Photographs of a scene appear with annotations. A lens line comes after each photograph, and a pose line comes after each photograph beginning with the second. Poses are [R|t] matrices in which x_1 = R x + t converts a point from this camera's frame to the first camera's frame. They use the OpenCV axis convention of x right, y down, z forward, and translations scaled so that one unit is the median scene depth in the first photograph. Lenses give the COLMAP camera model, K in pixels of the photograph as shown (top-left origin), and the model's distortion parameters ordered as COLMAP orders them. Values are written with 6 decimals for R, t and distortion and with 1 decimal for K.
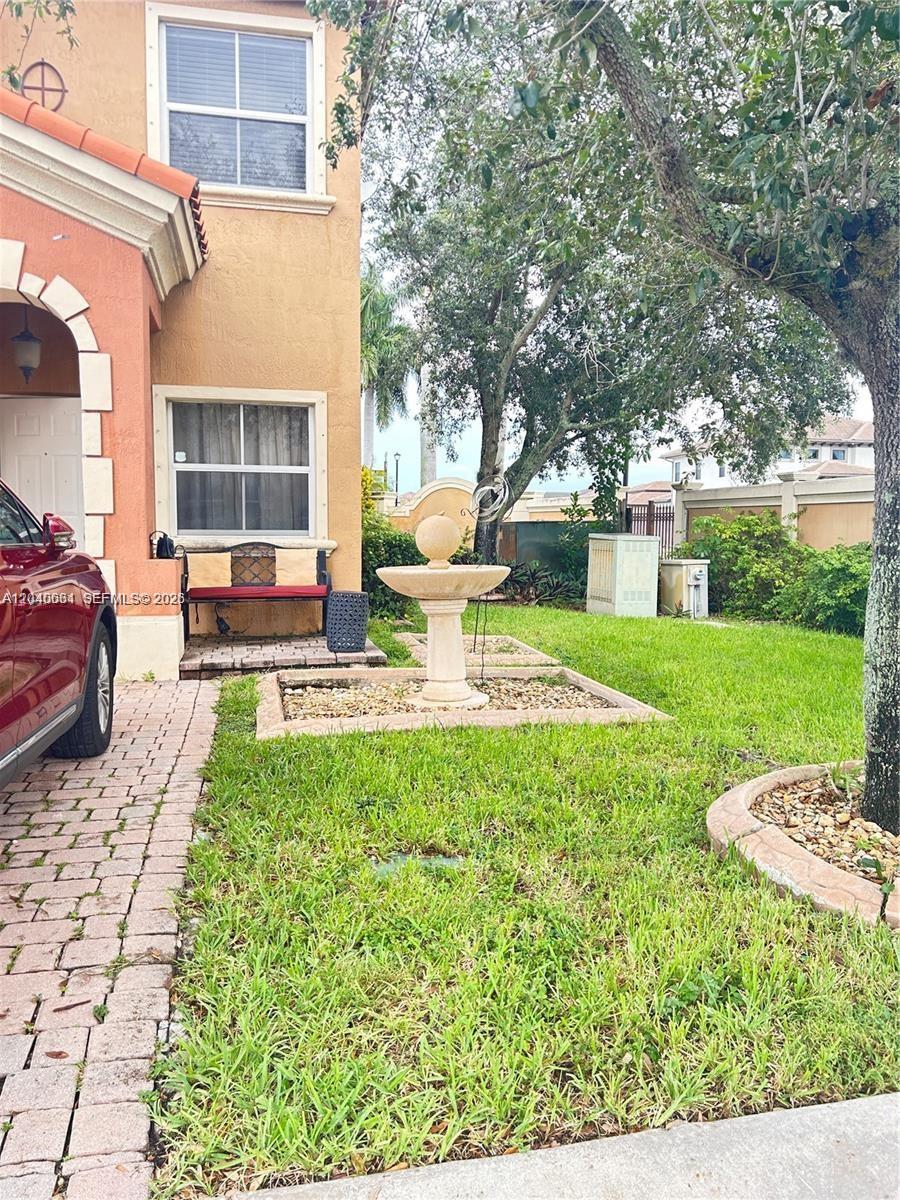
lens RADIAL K [[889.0, 0, 450.0], [0, 889.0, 600.0], [0, 0, 1]] dist [0.030430, -0.000451]
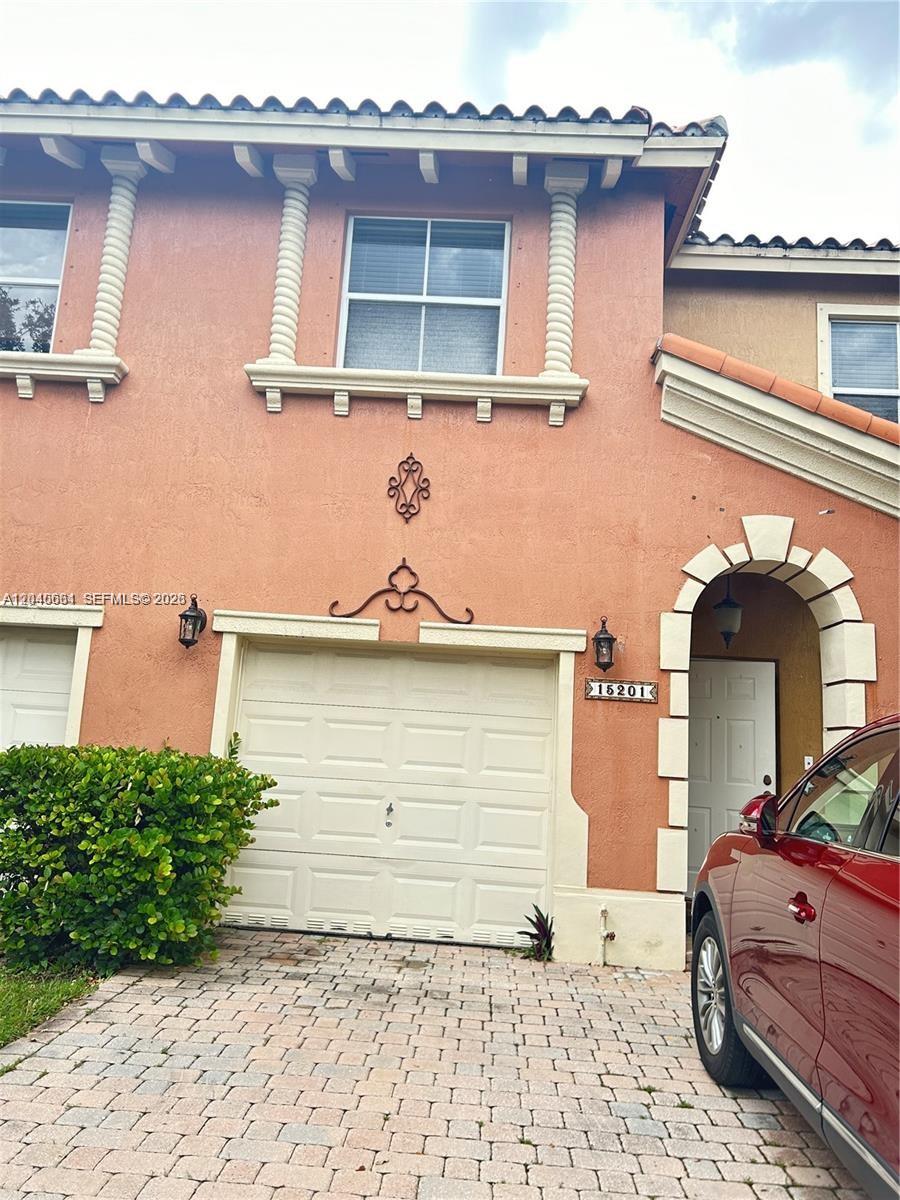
lens RADIAL K [[889.0, 0, 450.0], [0, 889.0, 600.0], [0, 0, 1]] dist [0.030430, -0.000451]
pose [[0.974061, 0.011451, -0.225994, -0.550595], [-0.070163, 0.964780, -0.253529, -0.021383], [0.215131, 0.262809, 0.940558, -0.009395]]
